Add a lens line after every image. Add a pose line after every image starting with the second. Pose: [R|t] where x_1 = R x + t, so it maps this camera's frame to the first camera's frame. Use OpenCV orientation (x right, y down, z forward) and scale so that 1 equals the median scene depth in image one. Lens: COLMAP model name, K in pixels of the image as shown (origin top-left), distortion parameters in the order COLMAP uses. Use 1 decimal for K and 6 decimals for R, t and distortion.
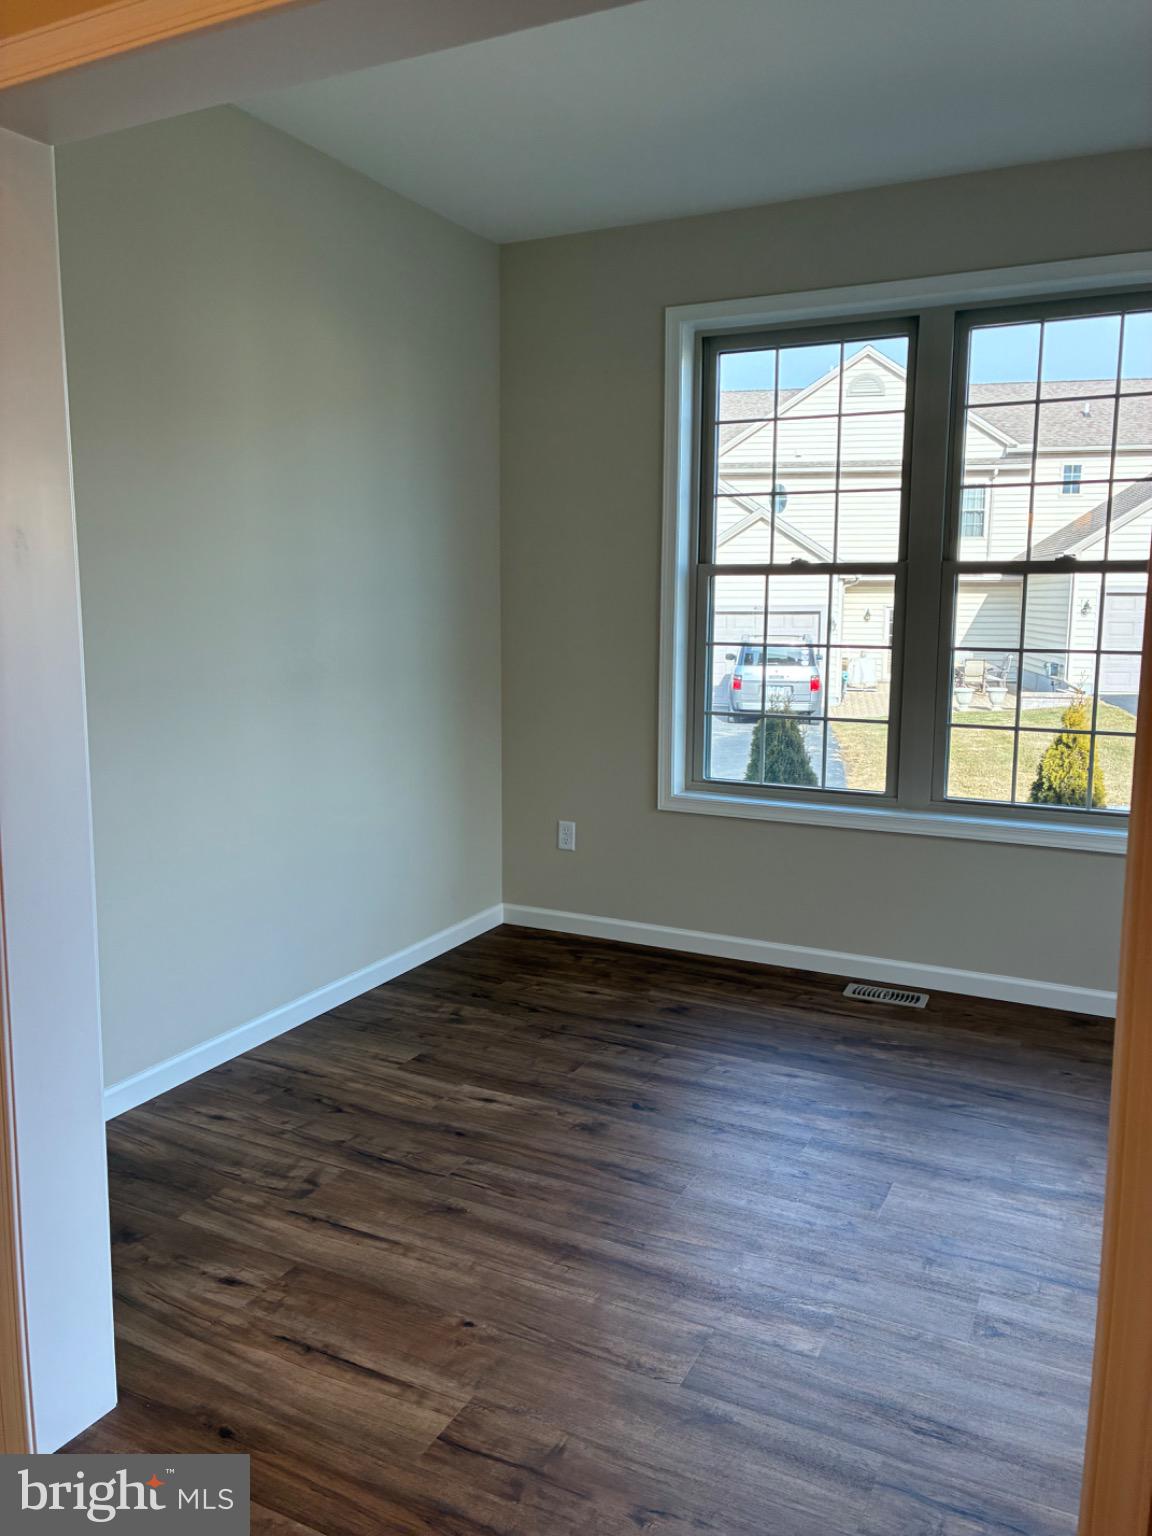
lens RADIAL K [[1157.3, 0, 576.0], [0, 1157.3, 768.0], [0, 0, 1]] dist [0.079143, -0.097082]
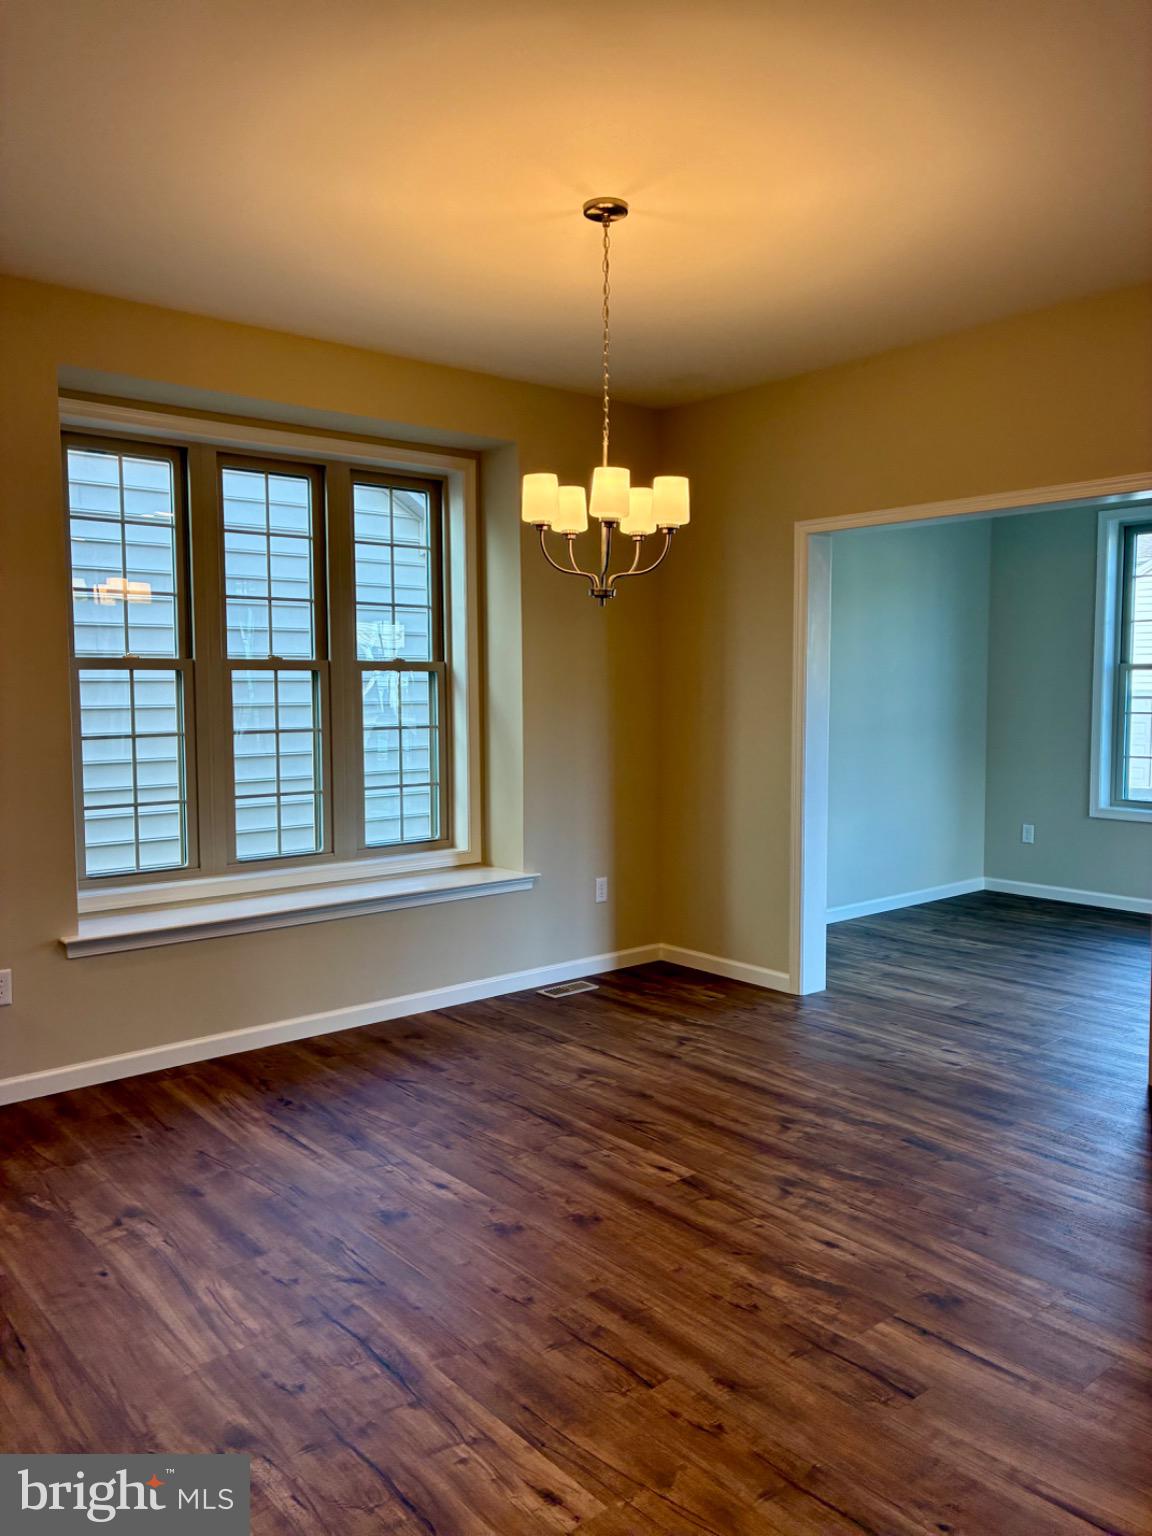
lens RADIAL K [[1157.3, 0, 576.0], [0, 1157.3, 768.0], [0, 0, 1]] dist [0.079143, -0.097082]
pose [[0.919403, 0.015630, -0.393007, 0.059153], [-0.046299, 0.996564, -0.068678, 0.125469], [0.390583, 0.081338, 0.916967, -0.841931]]
